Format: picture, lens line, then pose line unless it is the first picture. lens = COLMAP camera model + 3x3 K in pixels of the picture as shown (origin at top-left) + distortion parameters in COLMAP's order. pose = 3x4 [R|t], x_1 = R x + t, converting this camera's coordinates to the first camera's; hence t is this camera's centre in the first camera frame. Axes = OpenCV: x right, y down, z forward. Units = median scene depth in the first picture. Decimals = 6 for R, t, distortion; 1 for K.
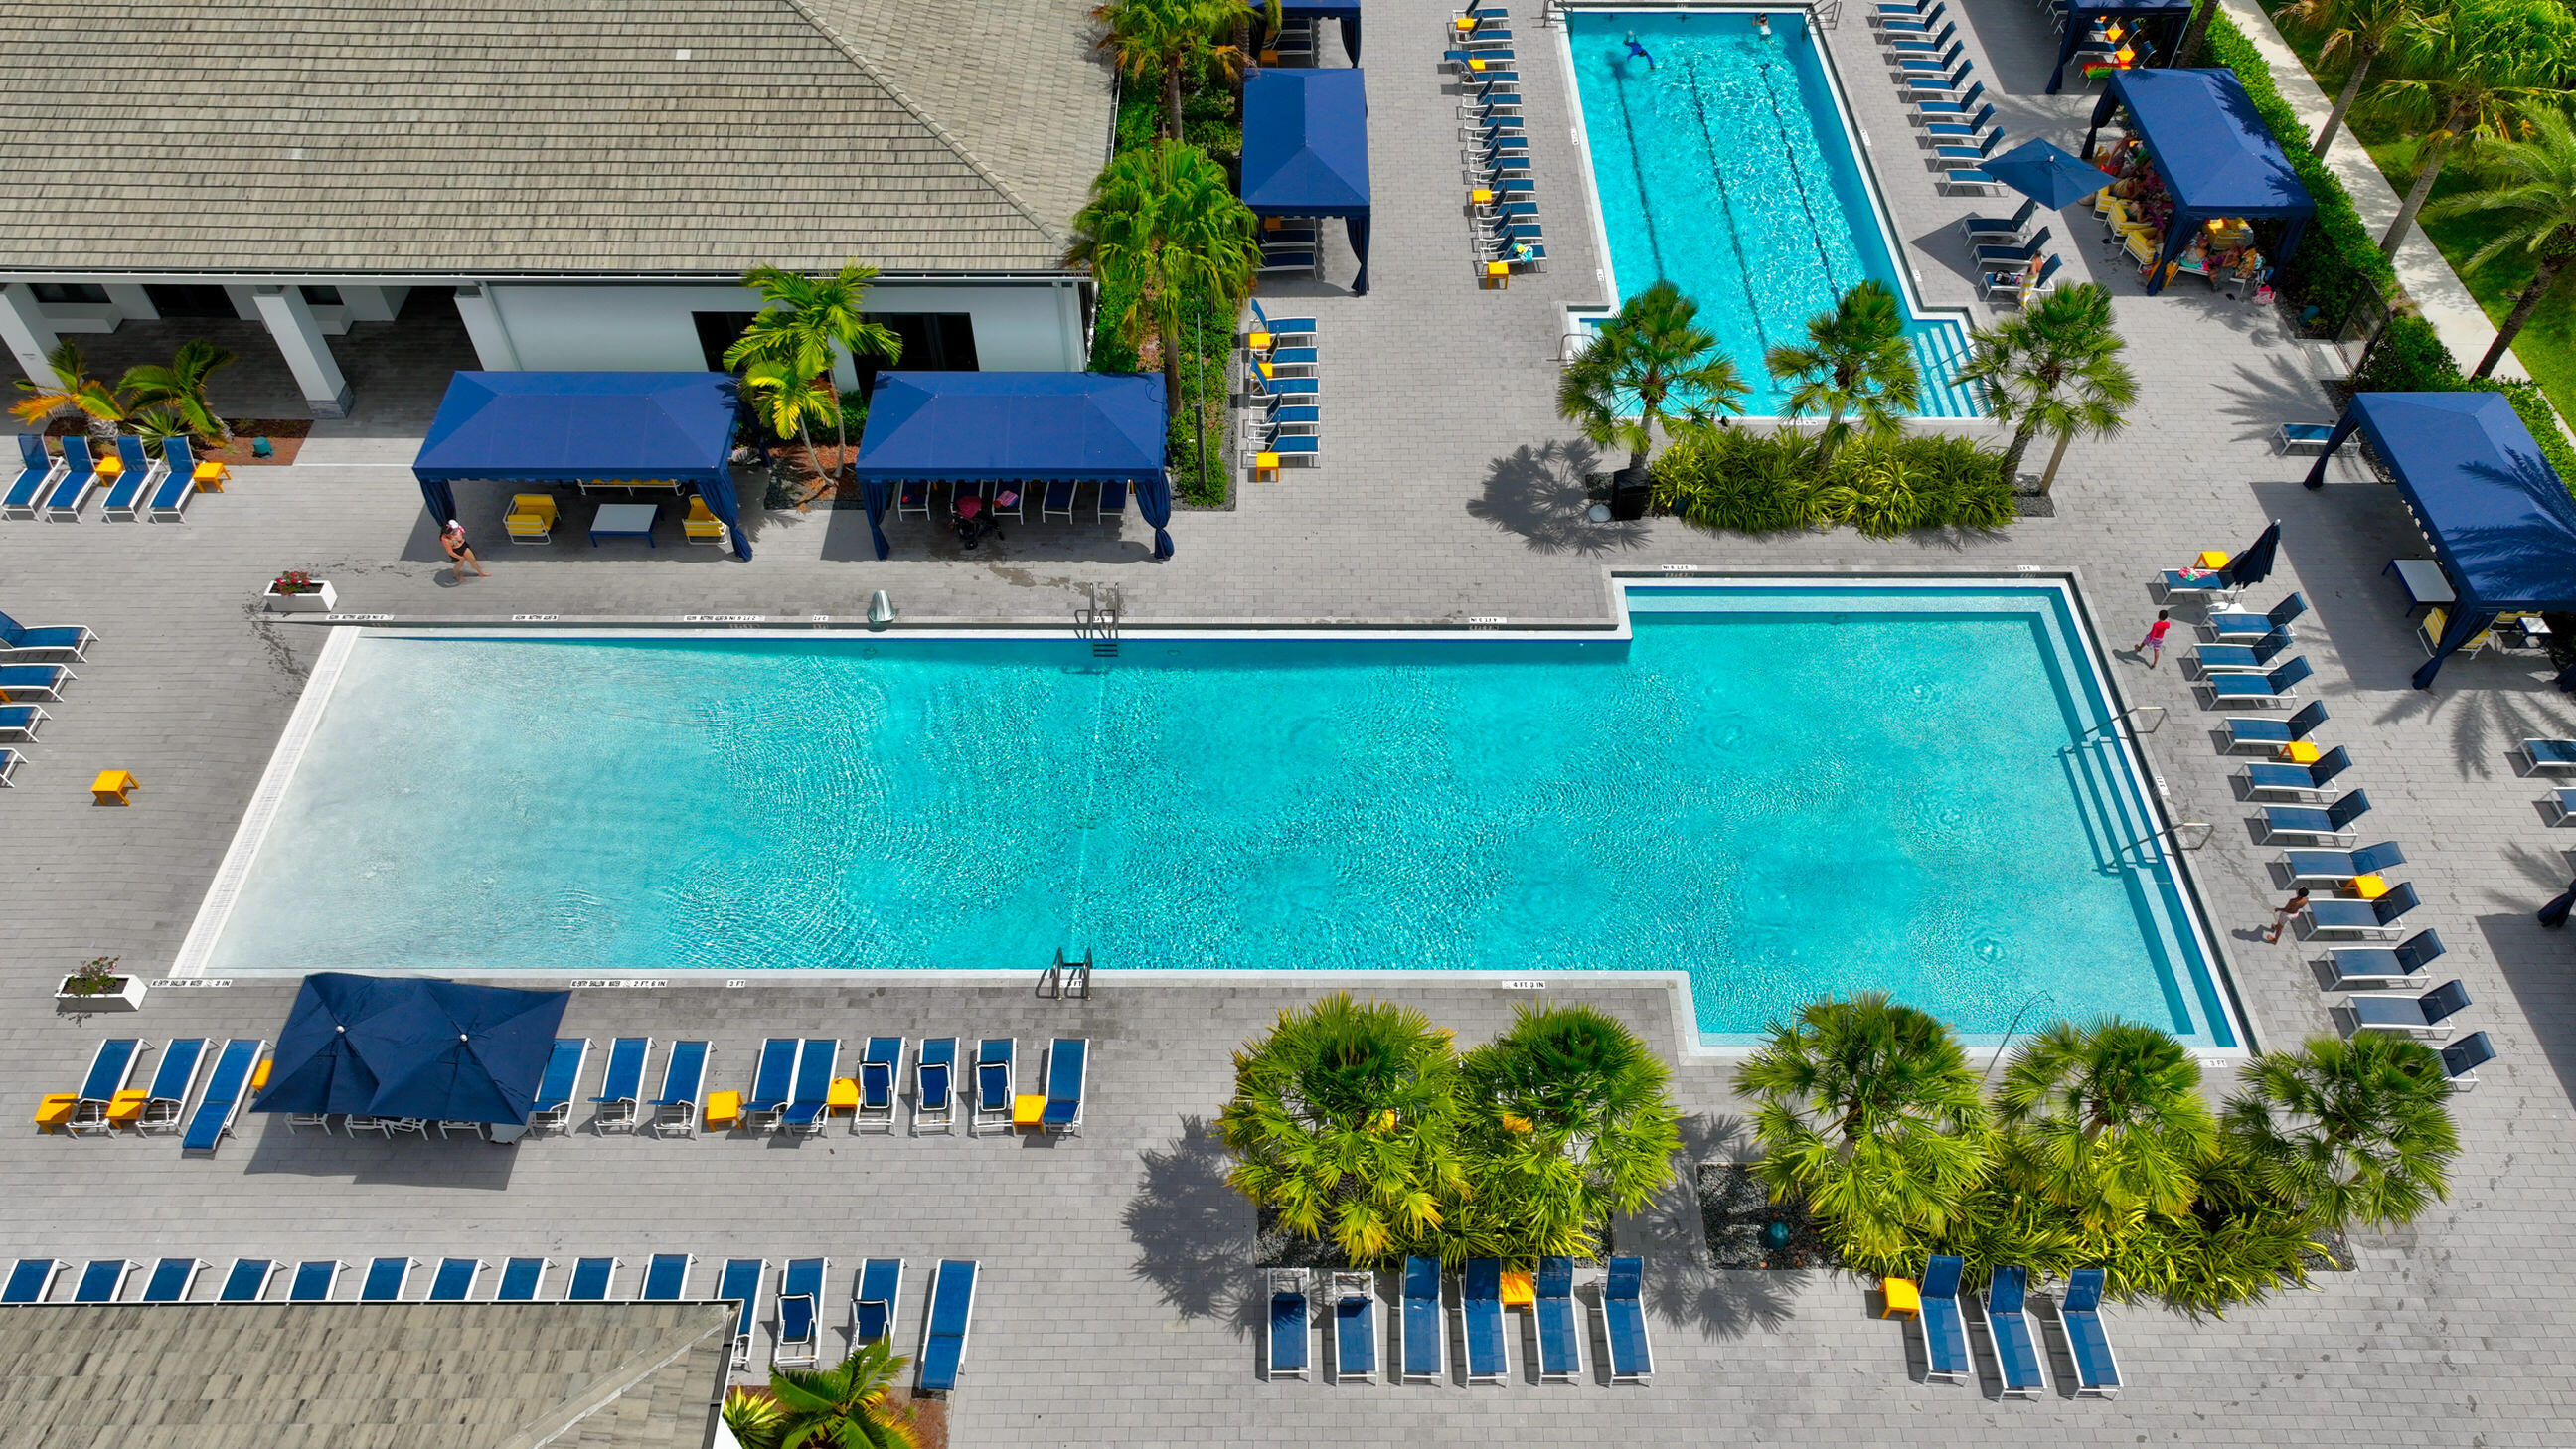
lens RADIAL K [[1822.6, 0, 1289.1], [0, 1822.6, 721.8], [0, 0, 1]] dist [-0.000734, 0.012129]
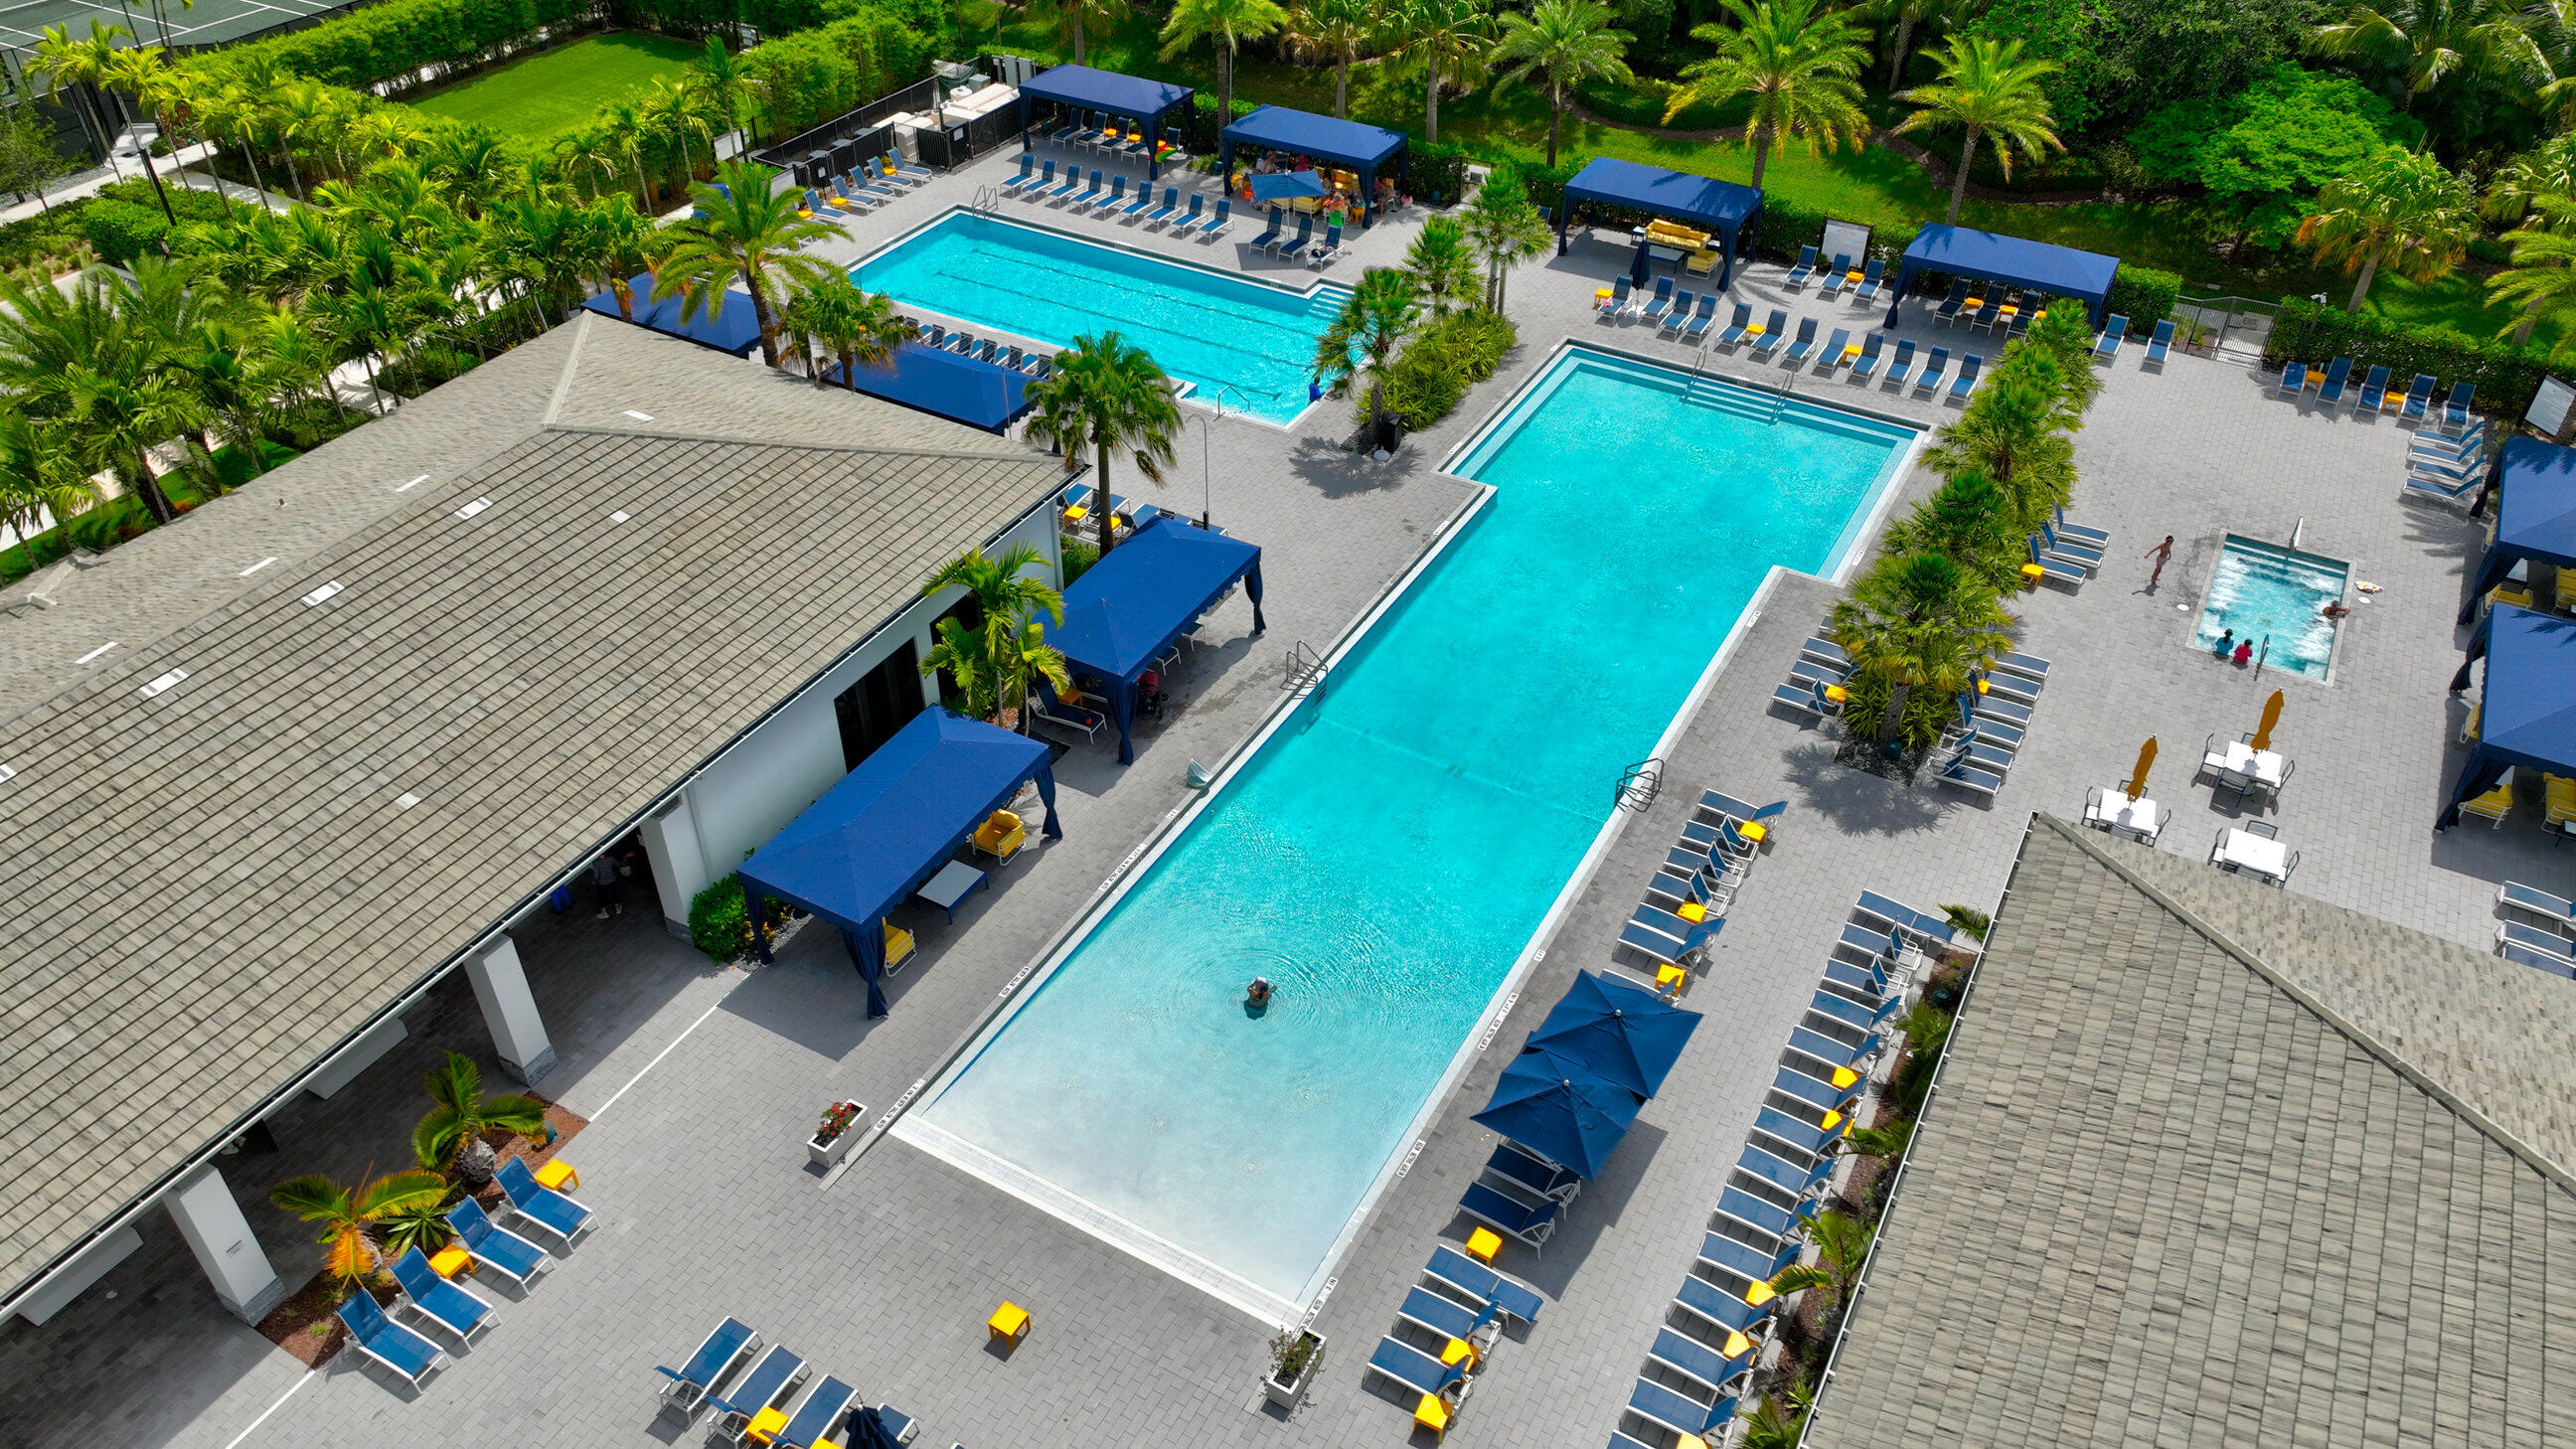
lens RADIAL K [[1822.6, 0, 1287.3], [0, 1822.6, 724.0], [0, 0, 1]] dist [-0.000734, 0.012129]
pose [[0.485488, -0.536120, 0.690563, -0.931585], [0.653919, 0.746959, 0.120176, -0.179948], [-0.580251, 0.393228, 0.713219, 0.165417]]
